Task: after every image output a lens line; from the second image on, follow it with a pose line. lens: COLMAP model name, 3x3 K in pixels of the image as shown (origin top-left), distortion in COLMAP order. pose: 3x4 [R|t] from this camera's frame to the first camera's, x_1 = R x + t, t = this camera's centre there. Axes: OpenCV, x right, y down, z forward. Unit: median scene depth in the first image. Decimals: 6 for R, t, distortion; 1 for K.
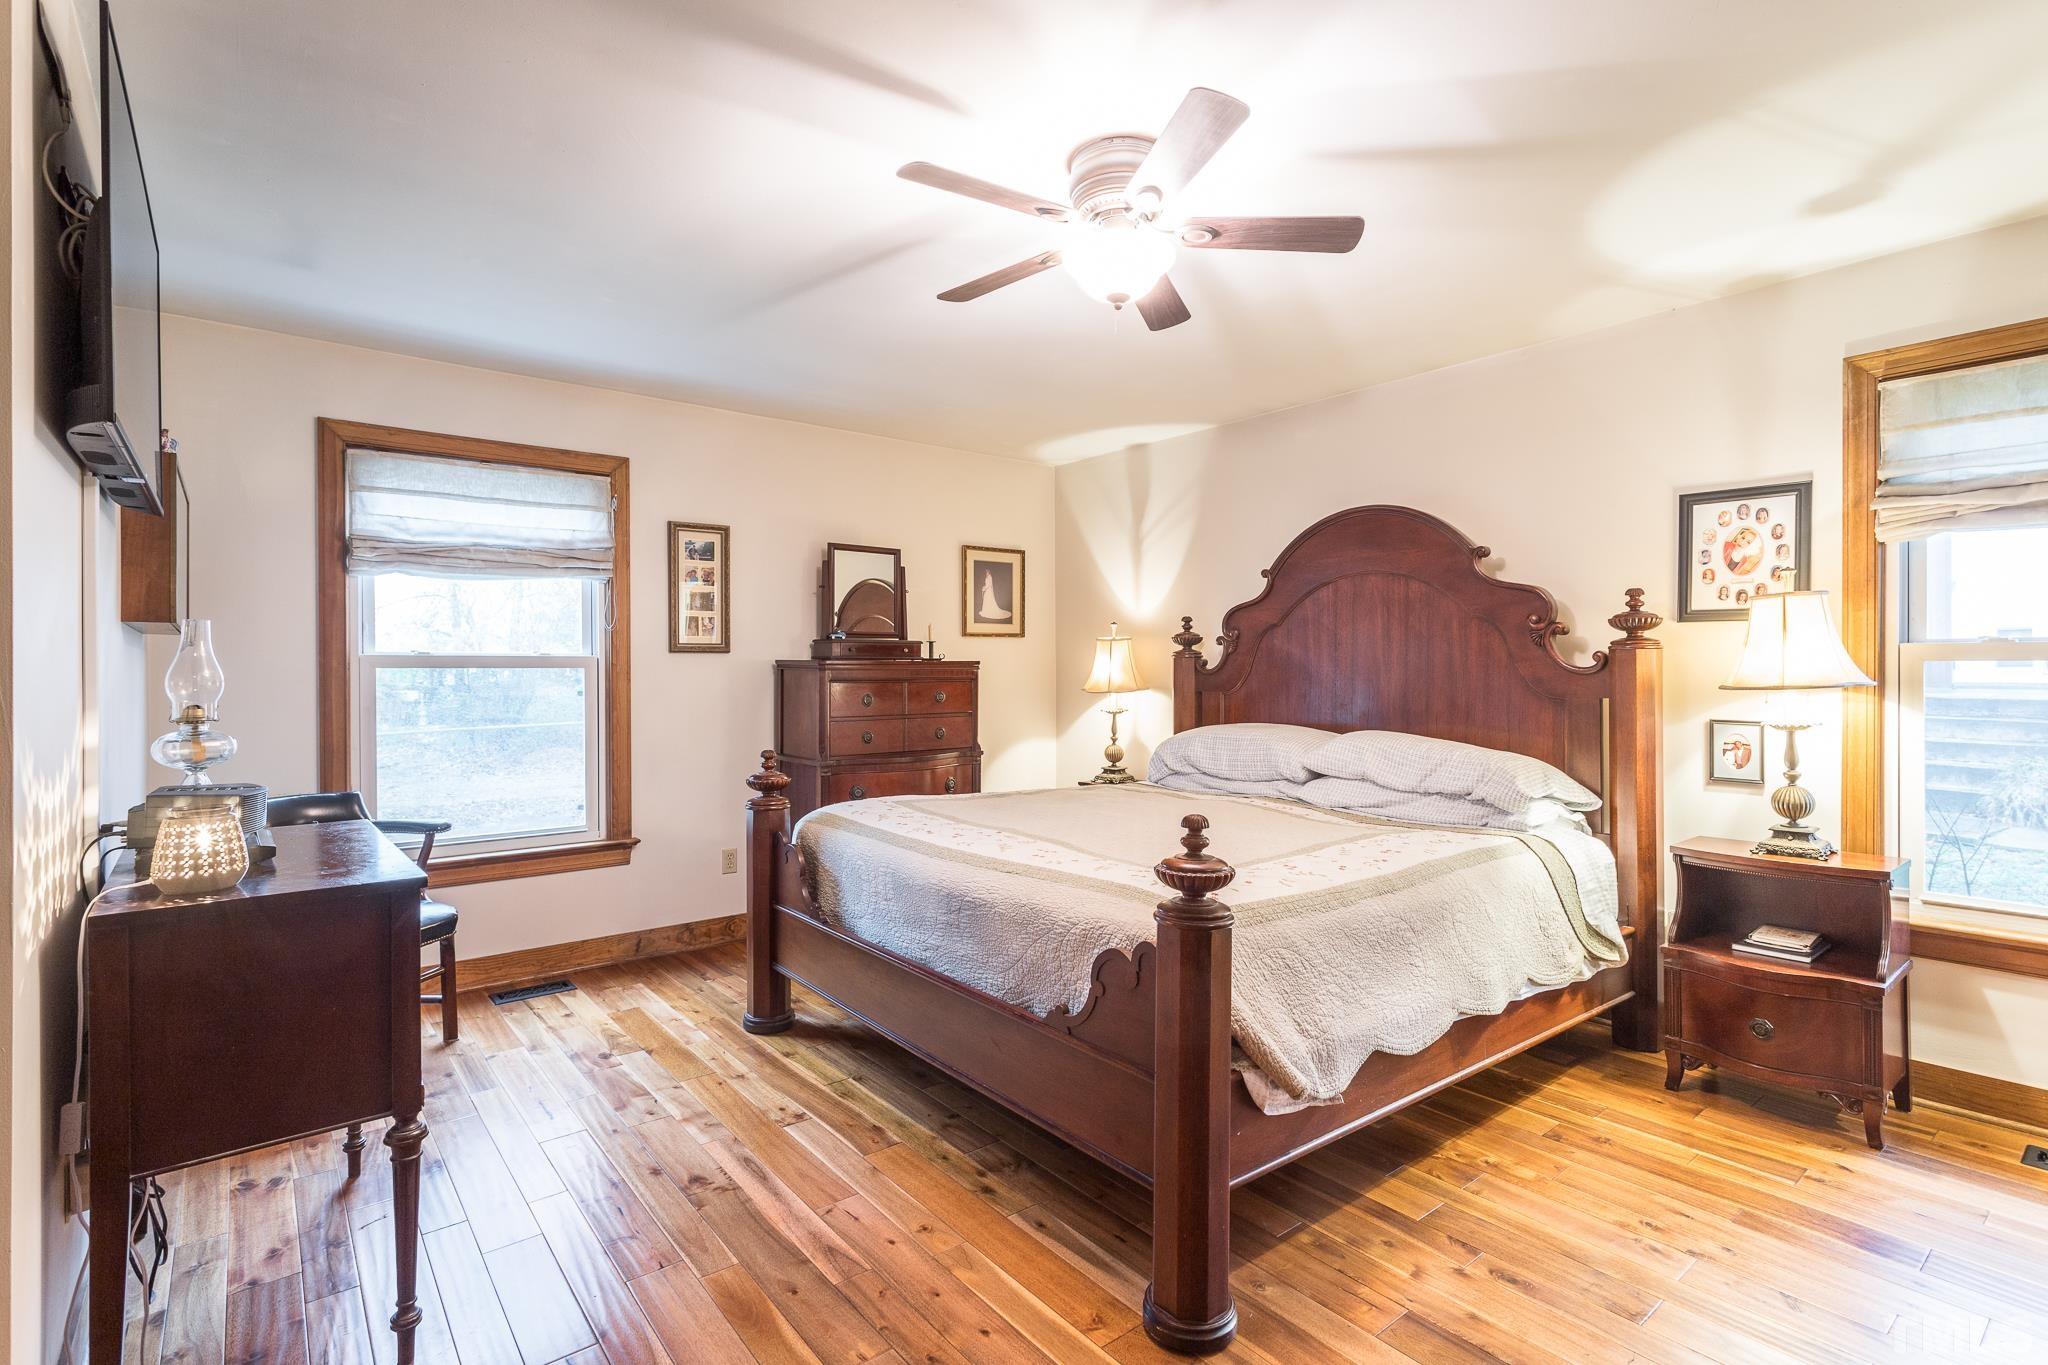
lens RADIAL K [[988.6, 0, 1025.5], [0, 988.6, 671.5], [0, 0, 1]] dist [0.000933, 0.002442]
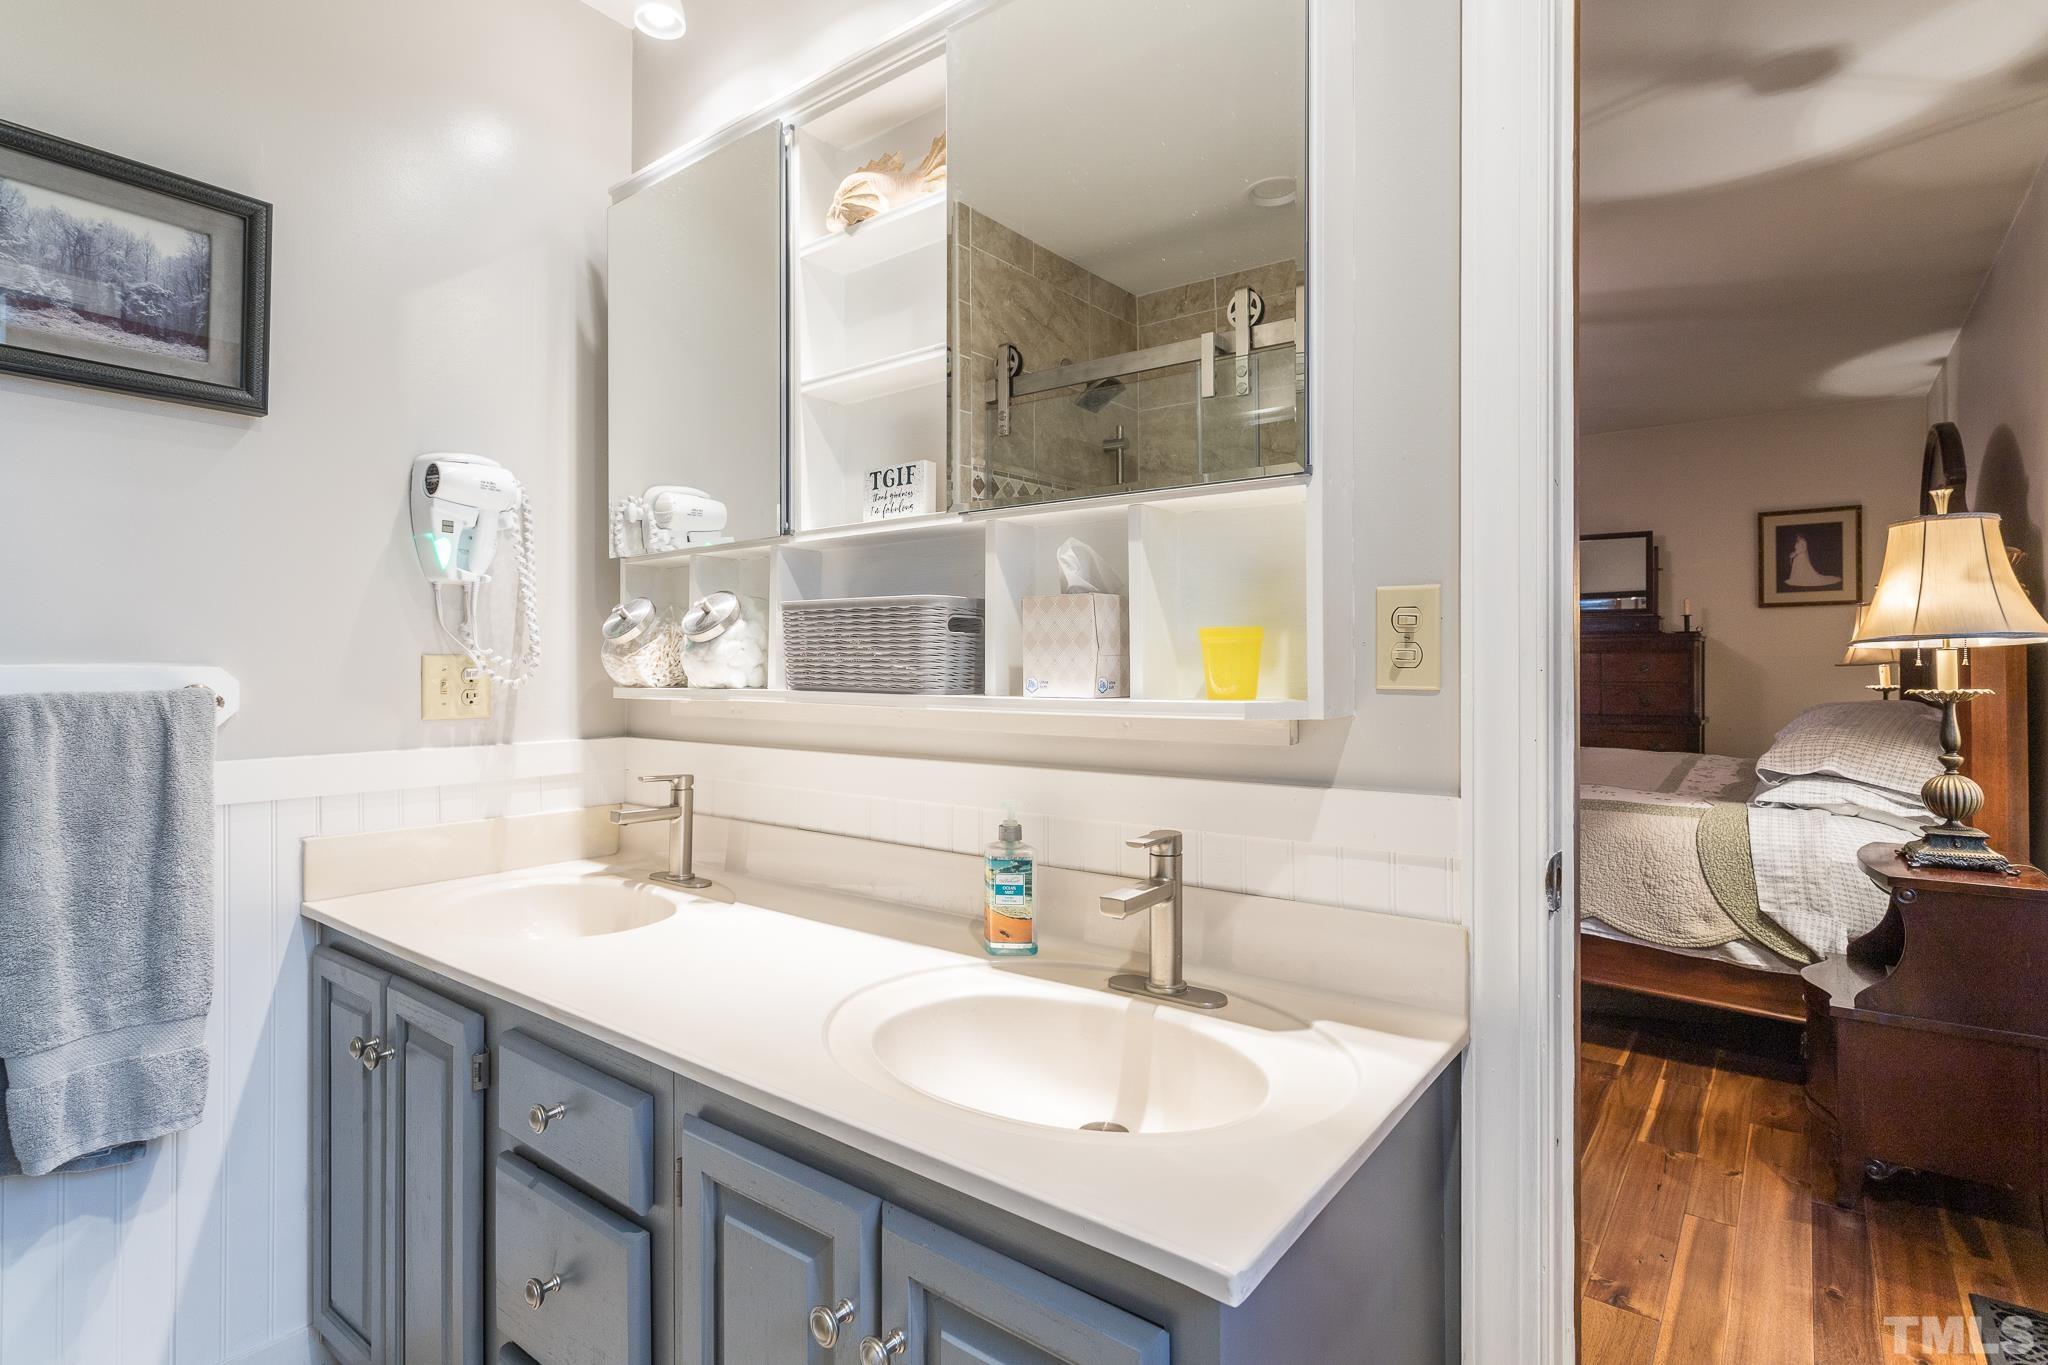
lens RADIAL K [[988.6, 0, 1027.9], [0, 988.6, 662.3], [0, 0, 1]] dist [0.000933, 0.002442]
pose [[0.241739, 0.006293, -0.970321, 0.701277], [-0.002532, 0.999980, 0.005854, 0.014235], [0.970338, 0.001042, 0.241750, 0.071692]]
